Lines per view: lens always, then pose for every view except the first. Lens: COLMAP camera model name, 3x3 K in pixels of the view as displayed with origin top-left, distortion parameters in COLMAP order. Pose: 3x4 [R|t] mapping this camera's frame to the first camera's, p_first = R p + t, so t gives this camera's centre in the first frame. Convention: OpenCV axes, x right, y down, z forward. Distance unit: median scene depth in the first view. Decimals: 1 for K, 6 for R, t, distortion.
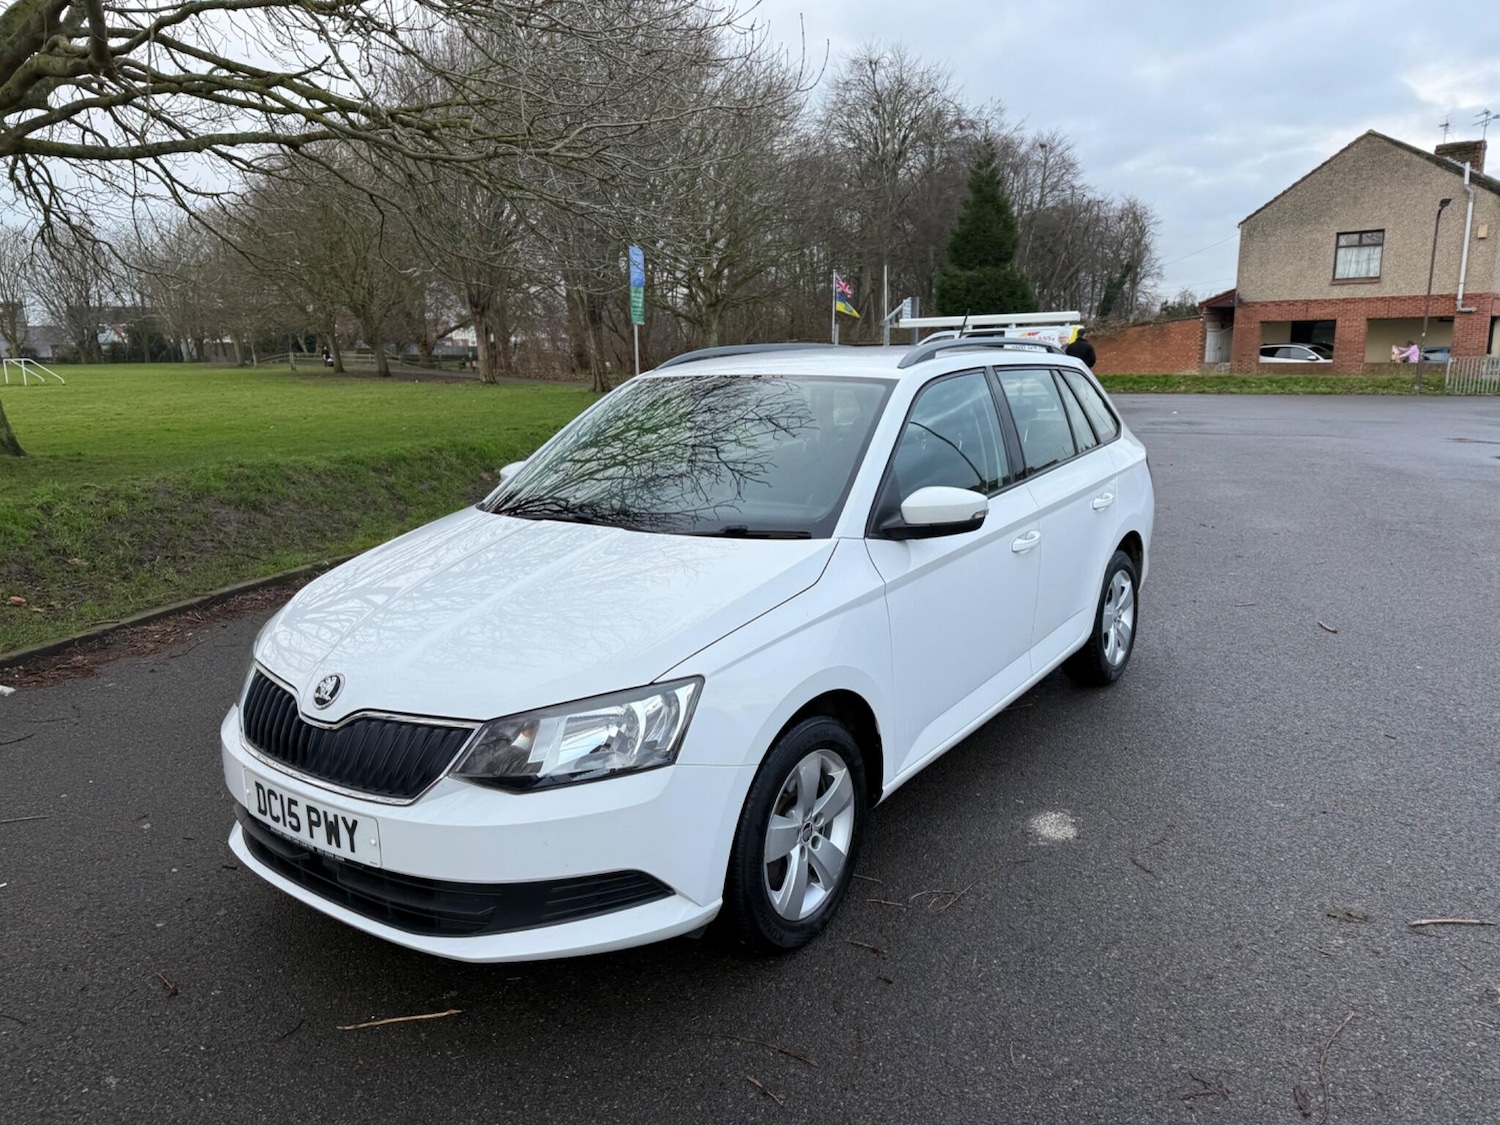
lens RADIAL K [[1048.1, 0, 749.6], [0, 1048.1, 576.9], [0, 0, 1]] dist [0.015145, -0.019362]
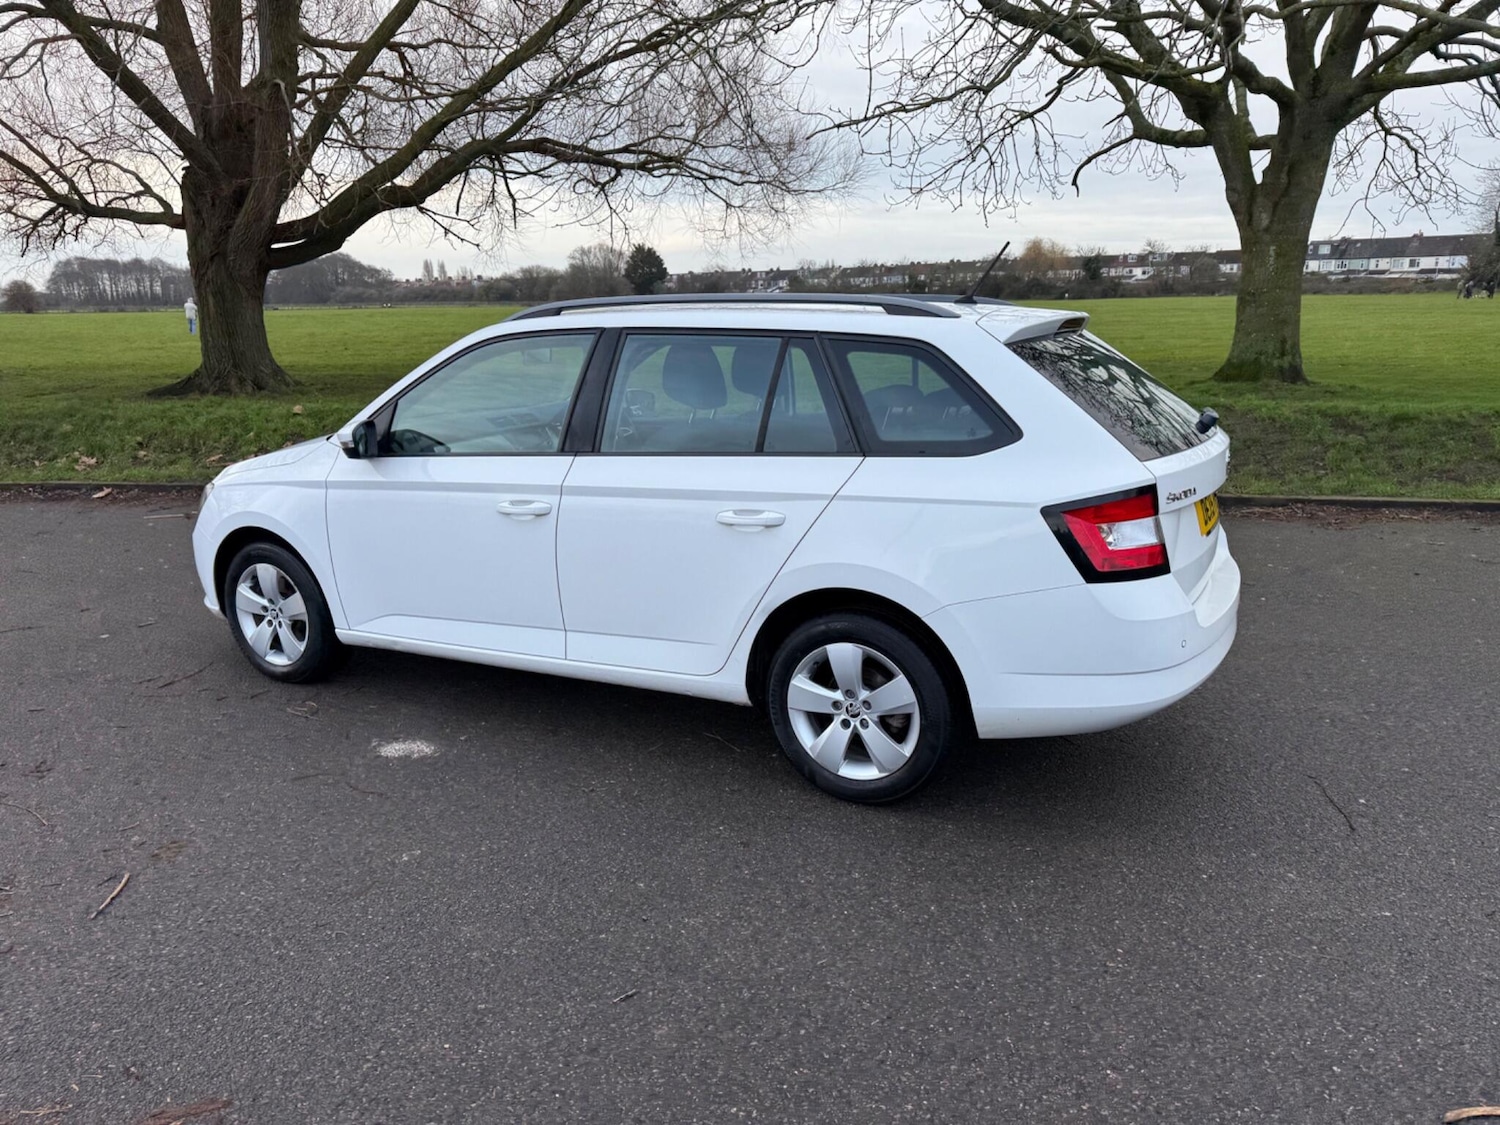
lens RADIAL K [[1047.3, 0, 750.0], [0, 1047.3, 562.5], [0, 0, 1]] dist [0.071503, -0.100973]
pose [[0.147144, 0.247665, -0.957607, 0.118042], [-0.197625, 0.955985, 0.216879, -0.022679], [0.969171, 0.157335, 0.189612, 0.097116]]
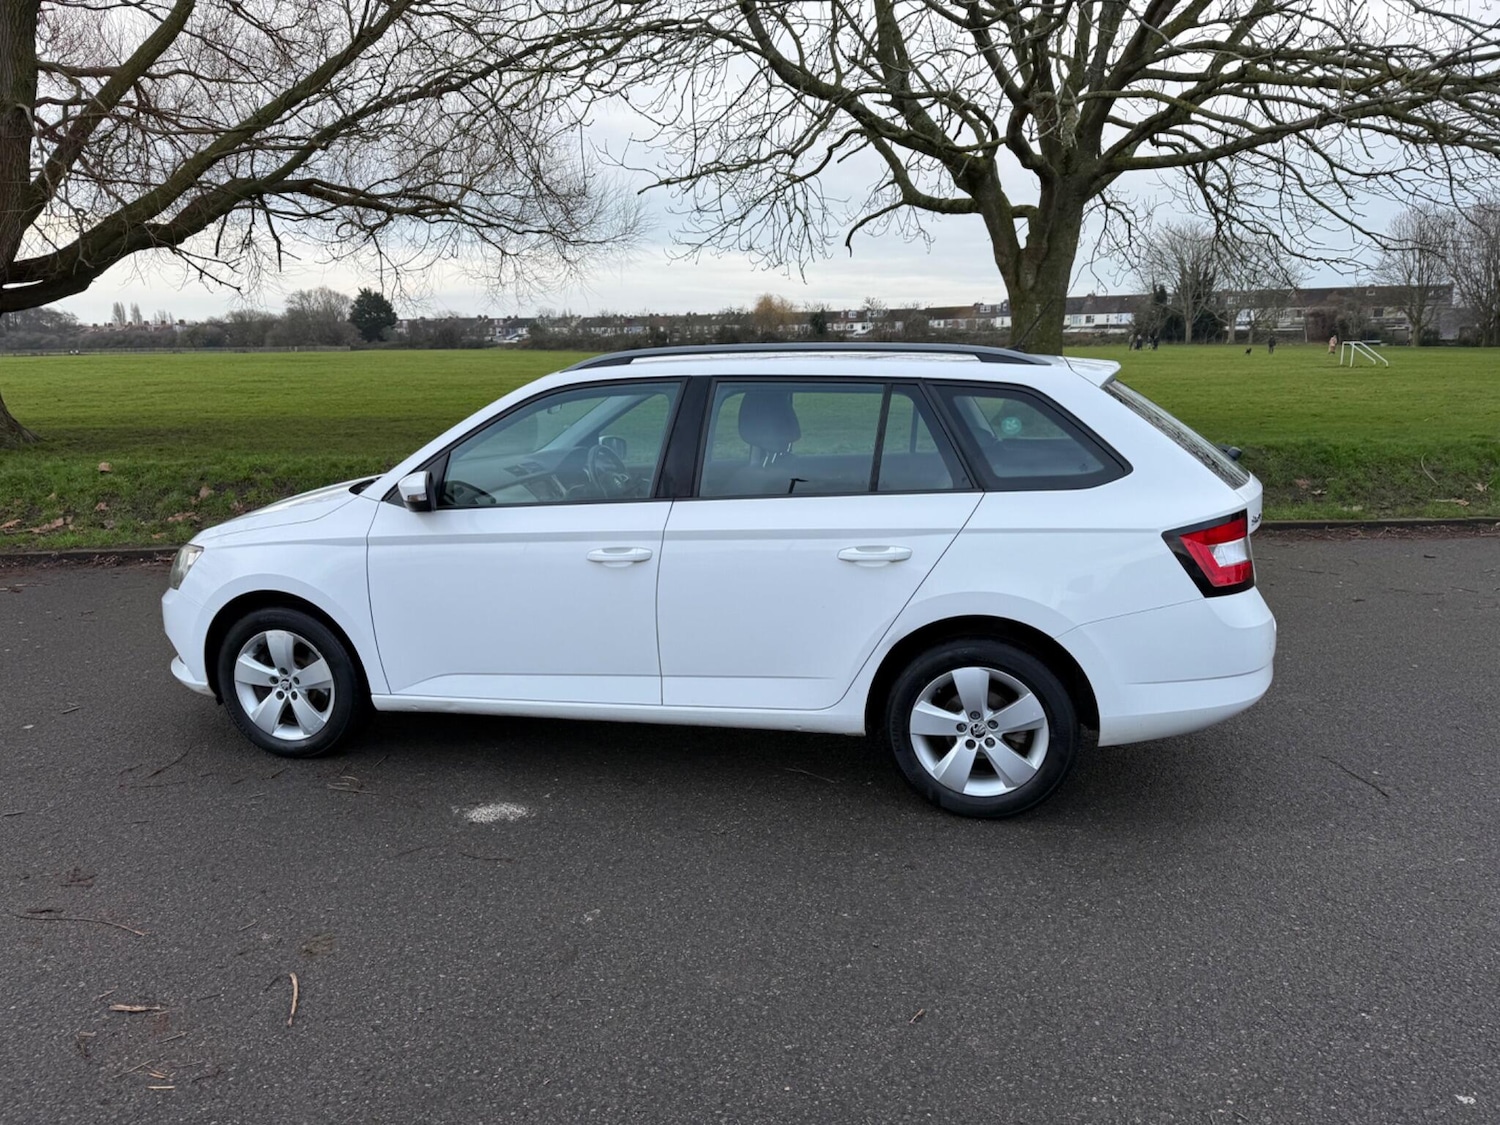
lens RADIAL K [[1040.0, 0, 747.8], [0, 1040.0, 566.4], [0, 0, 1]] dist [0.101175, -0.145349]
pose [[0.379416, 0.197152, -0.903977, 0.112202], [-0.191850, 0.972563, 0.131588, -0.016435], [0.905117, 0.123501, 0.406829, 0.067617]]
